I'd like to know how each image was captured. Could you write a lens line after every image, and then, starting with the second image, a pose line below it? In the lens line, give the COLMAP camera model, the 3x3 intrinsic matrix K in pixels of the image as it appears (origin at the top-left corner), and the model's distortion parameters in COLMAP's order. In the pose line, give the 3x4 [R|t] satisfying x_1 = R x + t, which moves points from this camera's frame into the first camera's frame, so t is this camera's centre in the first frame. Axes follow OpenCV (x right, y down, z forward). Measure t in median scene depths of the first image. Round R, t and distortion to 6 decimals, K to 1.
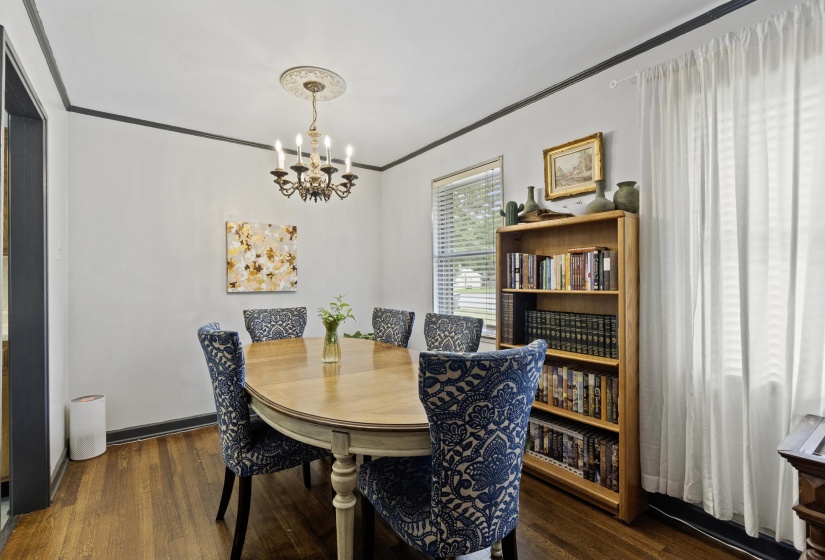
lens RADIAL K [[383.7, 0, 413.0], [0, 383.7, 286.4], [0, 0, 1]] dist [0.001182, -0.000658]
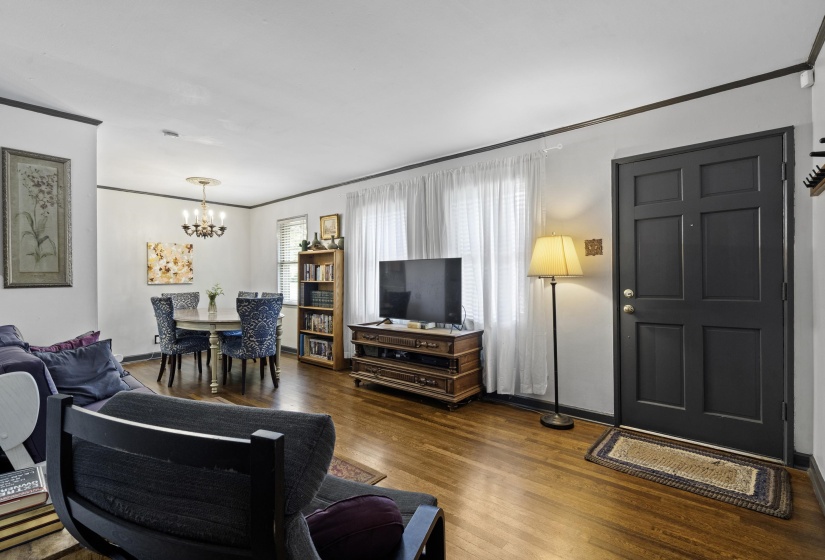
lens RADIAL K [[383.7, 0, 404.7], [0, 383.7, 276.1], [0, 0, 1]] dist [0.001182, -0.000658]
pose [[0.974292, -0.002928, 0.225272, 0.358808], [0.006191, 0.999886, -0.013782, 0.015491], [-0.225206, 0.014822, 0.974198, -1.367296]]
